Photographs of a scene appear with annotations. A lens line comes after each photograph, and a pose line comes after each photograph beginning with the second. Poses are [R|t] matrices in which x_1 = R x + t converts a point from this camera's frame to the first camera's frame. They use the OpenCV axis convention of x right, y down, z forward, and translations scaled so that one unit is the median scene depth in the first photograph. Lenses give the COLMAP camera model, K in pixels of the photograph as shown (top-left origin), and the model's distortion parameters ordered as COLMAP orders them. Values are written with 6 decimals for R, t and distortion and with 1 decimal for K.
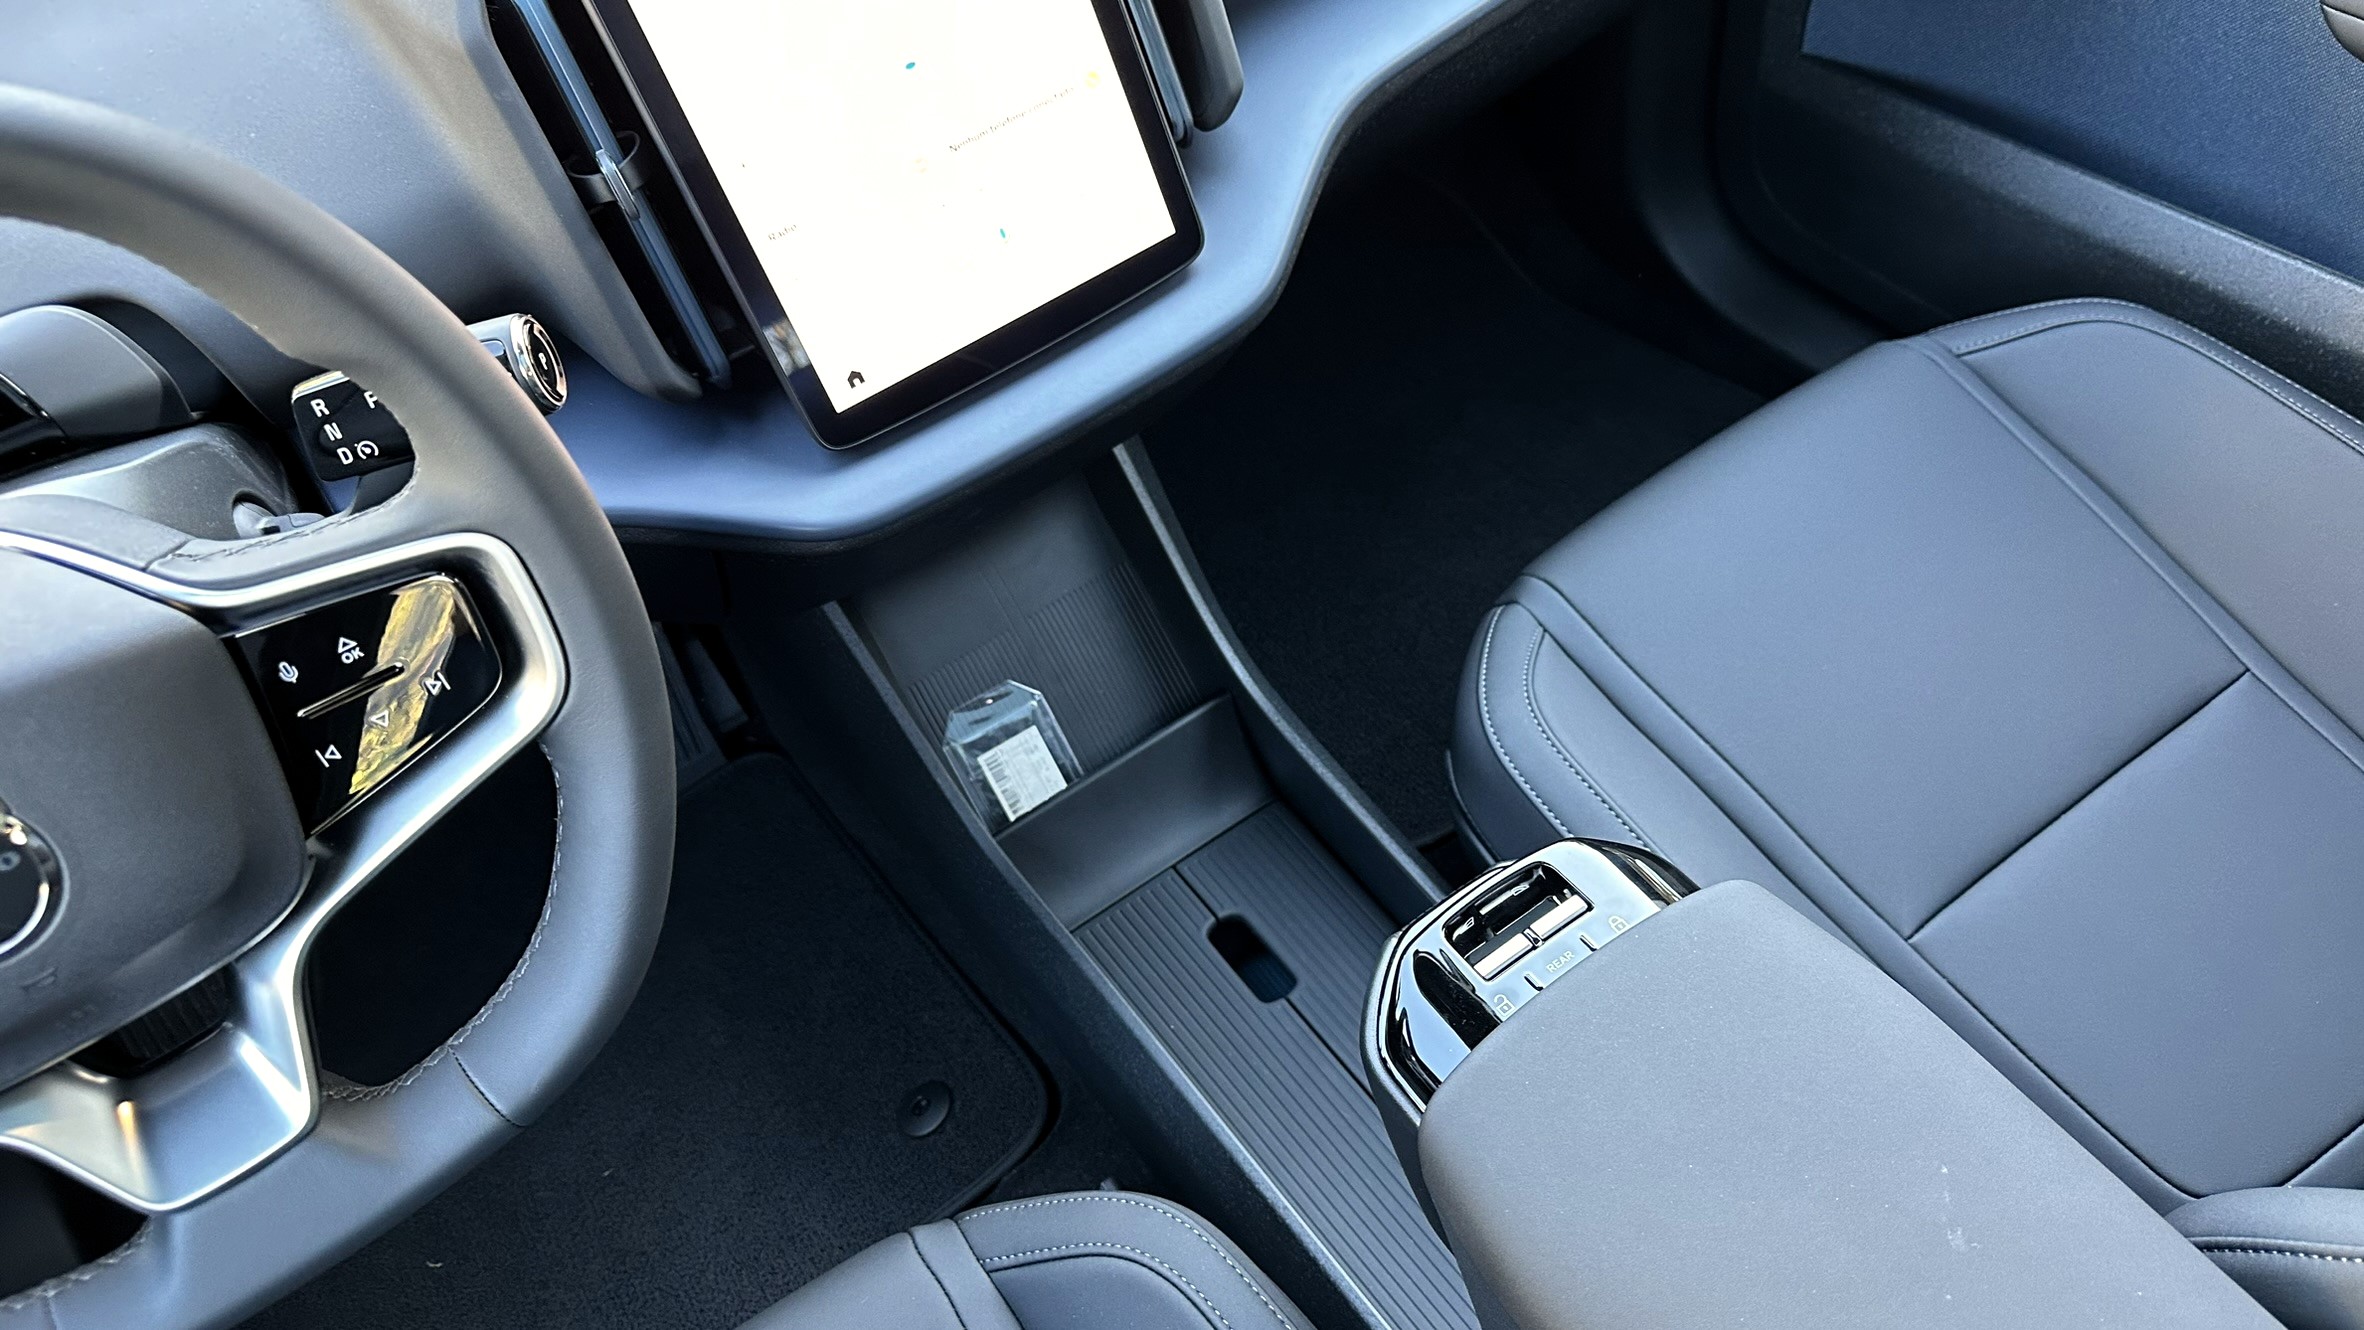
lens RADIAL K [[1644.4, 0, 1182.0], [0, 1644.4, 665.0], [0, 0, 1]] dist [0.109652, -0.185818]
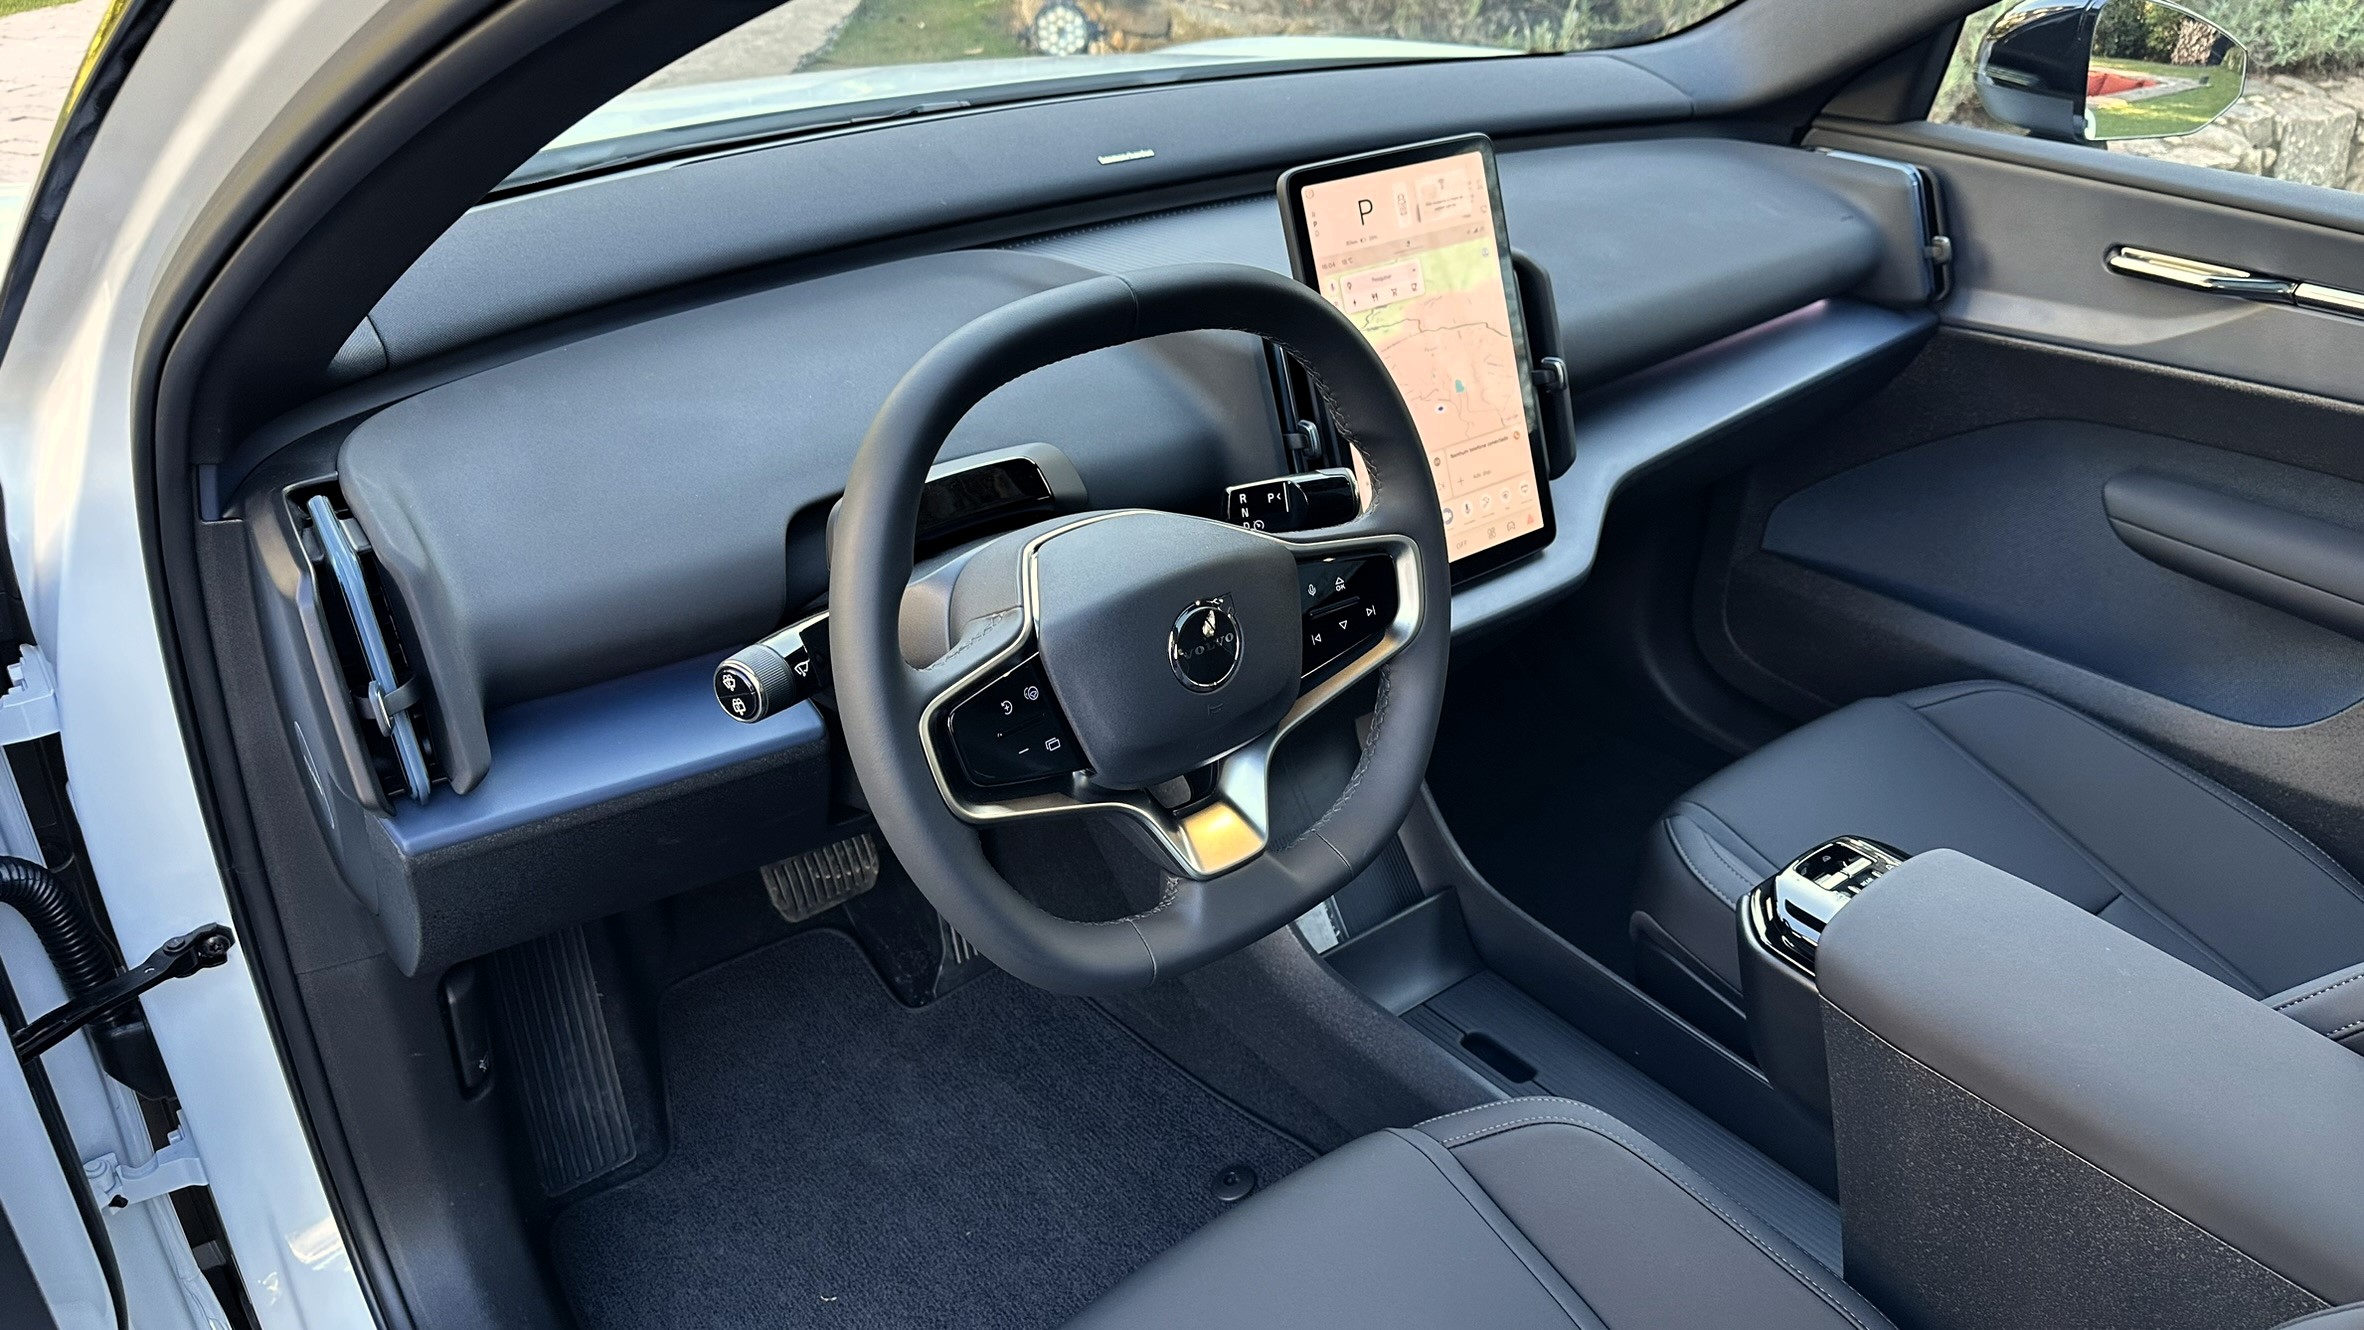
lens RADIAL K [[1648.8, 0, 1154.4], [0, 1648.8, 695.9], [0, 0, 1]] dist [0.079971, -0.189413]
pose [[0.985425, 0.103487, 0.135011, -0.636816], [-0.053349, 0.941634, -0.332384, 0.510111], [-0.161528, 0.320337, 0.933431, -0.482726]]
